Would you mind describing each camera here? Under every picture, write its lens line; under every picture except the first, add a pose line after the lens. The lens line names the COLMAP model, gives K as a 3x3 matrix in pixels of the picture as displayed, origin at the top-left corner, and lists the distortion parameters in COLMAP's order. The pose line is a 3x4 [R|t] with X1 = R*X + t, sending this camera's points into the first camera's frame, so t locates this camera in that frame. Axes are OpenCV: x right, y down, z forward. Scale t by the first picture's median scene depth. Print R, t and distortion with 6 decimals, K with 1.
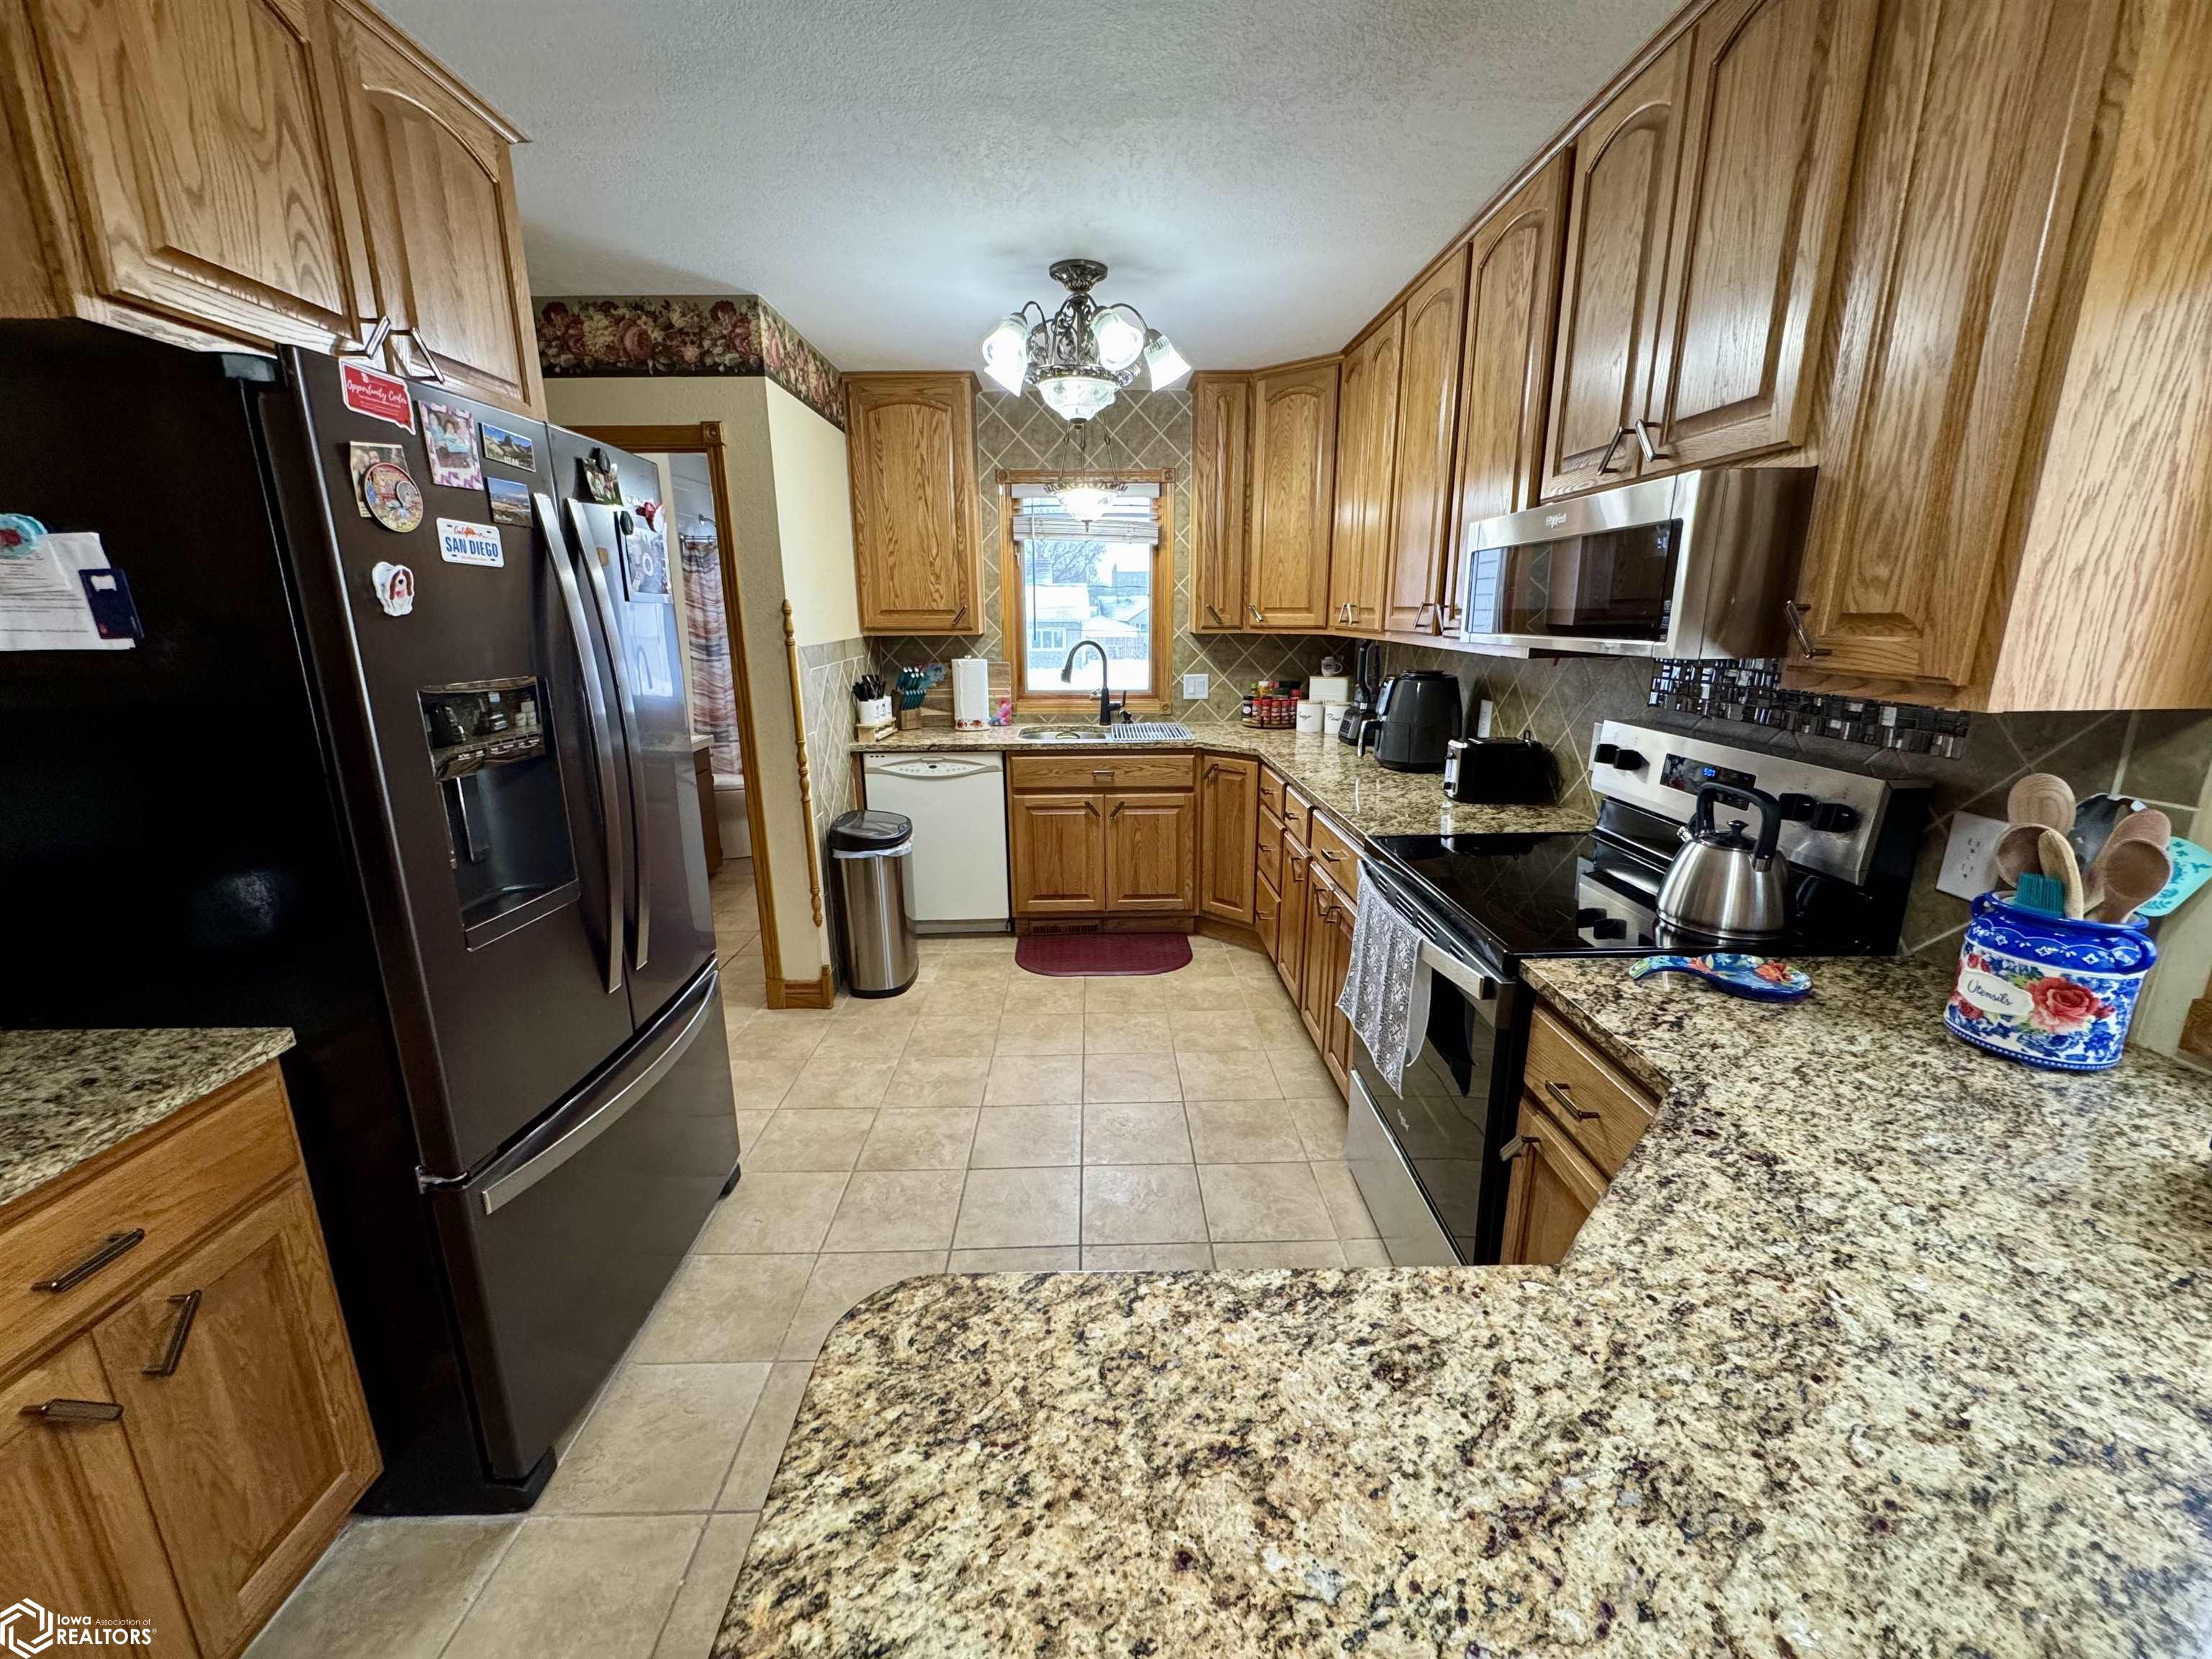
lens RADIAL K [[876.2, 0, 1103.2], [0, 876.2, 828.0], [0, 0, 1]] dist [-0.002466, 0.000699]
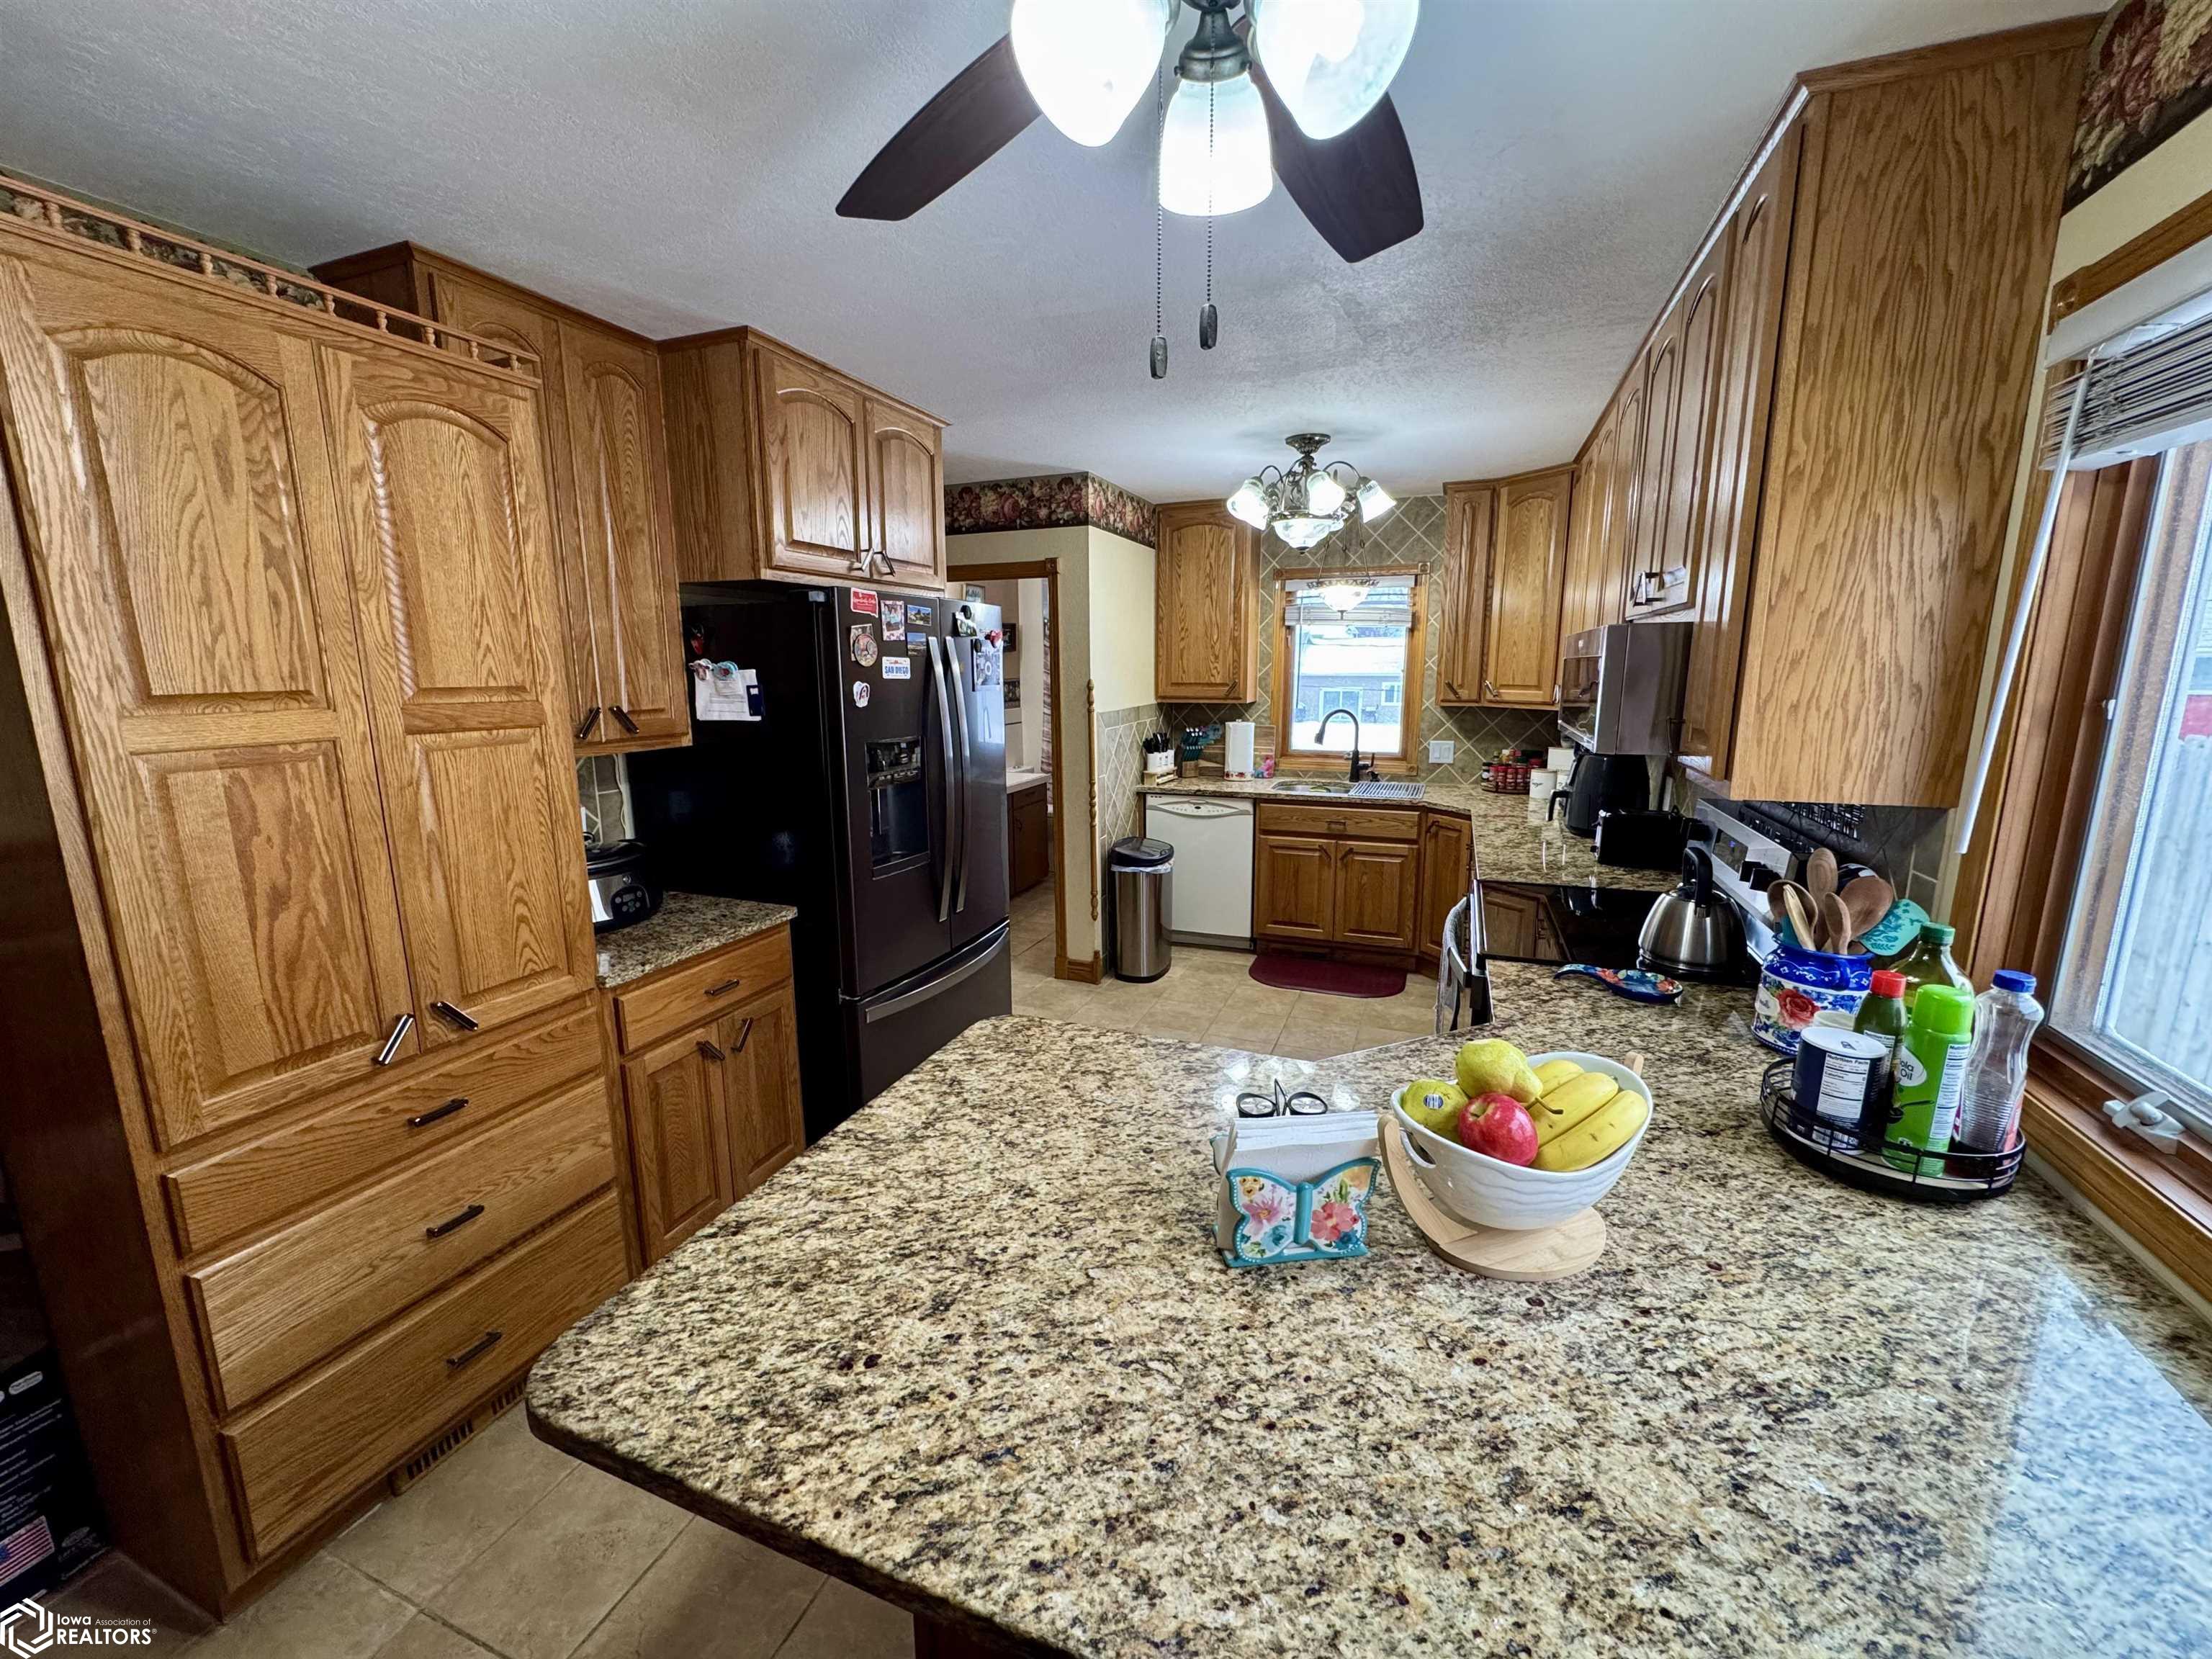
lens RADIAL K [[876.2, 0, 1103.8], [0, 876.2, 826.9], [0, 0, 1]] dist [-0.002466, 0.000699]
pose [[0.922445, 0.072384, -0.379283, 0.332776], [-0.094167, 0.994786, -0.039171, 0.040020], [0.374470, 0.071849, 0.924451, -0.428162]]
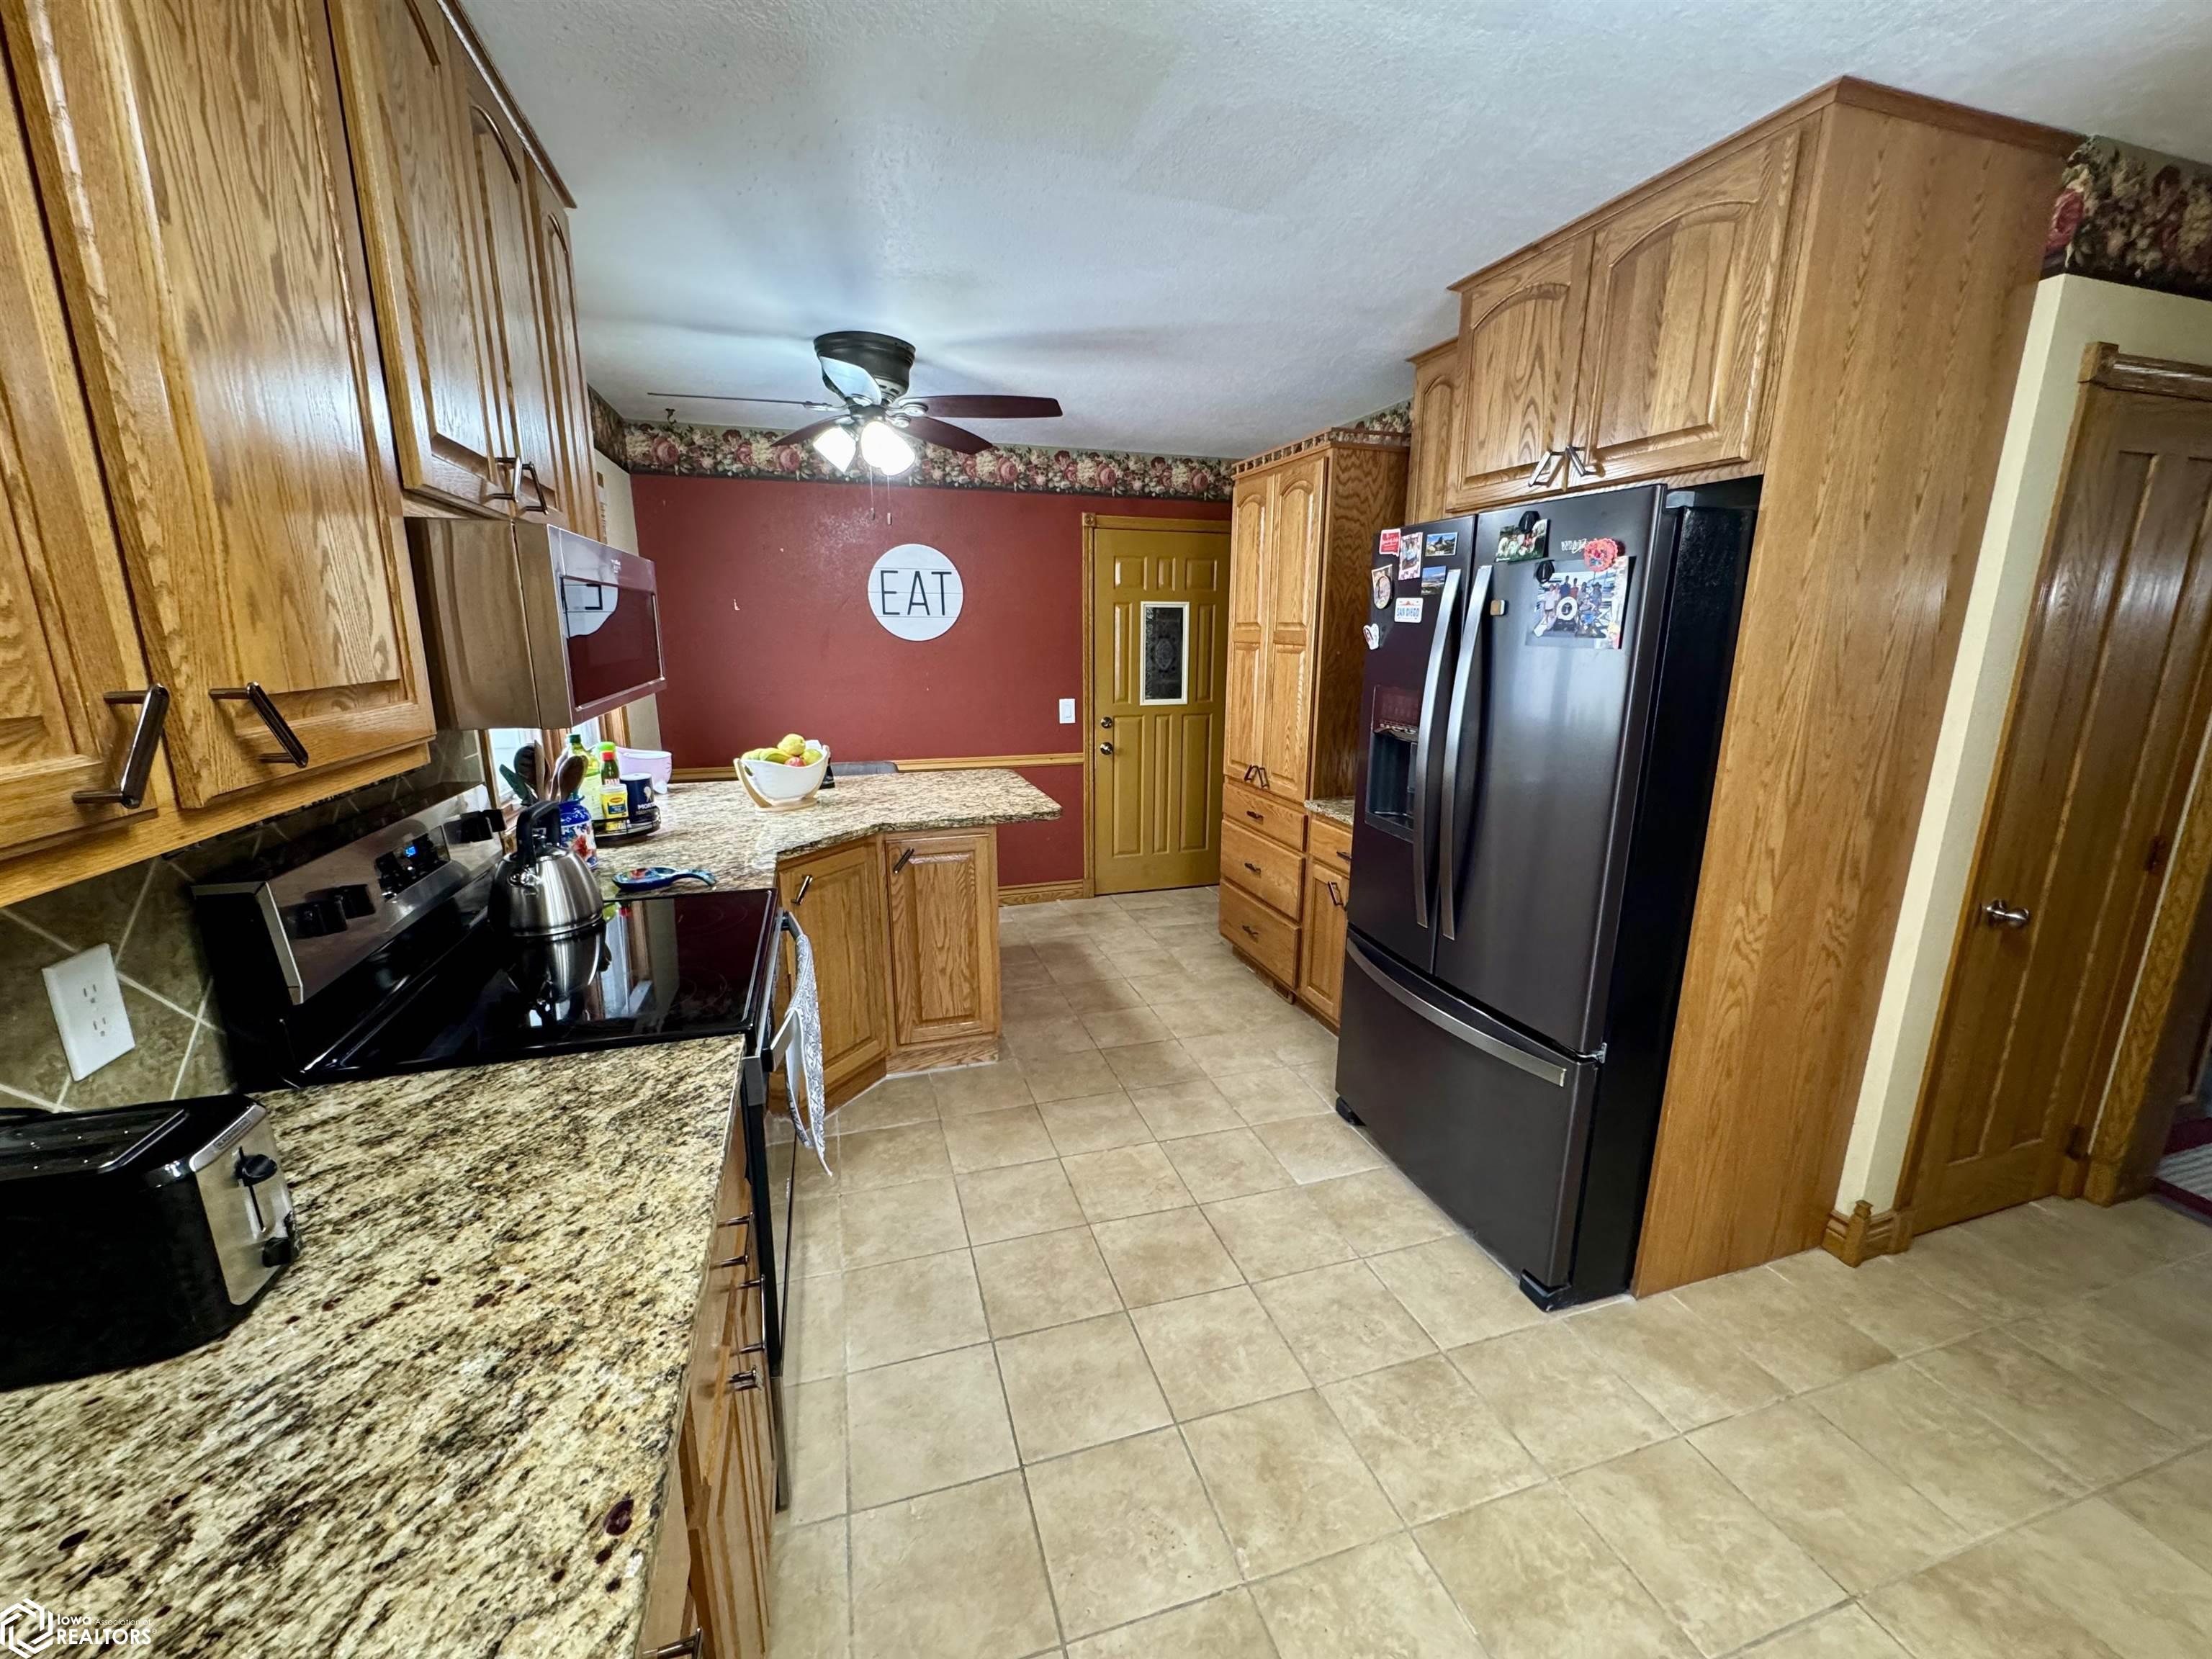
lens RADIAL K [[876.2, 0, 1105.3], [0, 876.2, 826.6], [0, 0, 1]] dist [-0.002466, 0.000699]
pose [[-0.959426, 0.064792, -0.274415, 0.261076], [-0.066514, 0.893766, 0.443575, -0.490817], [0.274003, 0.443830, -0.853193, 1.832300]]
